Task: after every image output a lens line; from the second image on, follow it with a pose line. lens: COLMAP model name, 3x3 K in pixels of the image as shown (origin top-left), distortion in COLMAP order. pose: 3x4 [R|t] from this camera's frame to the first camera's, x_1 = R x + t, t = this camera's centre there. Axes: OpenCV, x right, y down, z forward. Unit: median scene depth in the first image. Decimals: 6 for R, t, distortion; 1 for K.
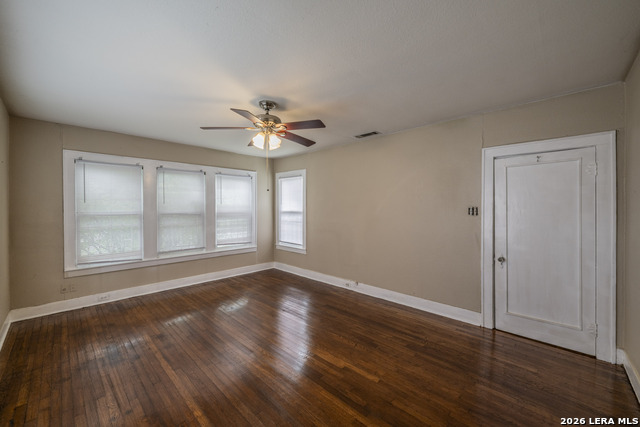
lens RADIAL K [[254.0, 0, 321.0], [0, 254.0, 208.8], [0, 0, 1]] dist [-0.000557, -0.000054]
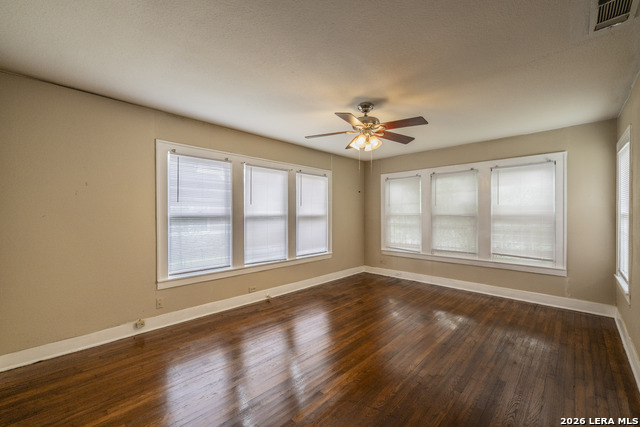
lens RADIAL K [[254.0, 0, 321.0], [0, 254.0, 208.8], [0, 0, 1]] dist [-0.000557, -0.000054]
pose [[0.003902, -0.011301, -0.999929, 0.510203], [0.006781, 0.999913, -0.011274, 0.001133], [0.999969, -0.006737, 0.003978, 0.524377]]
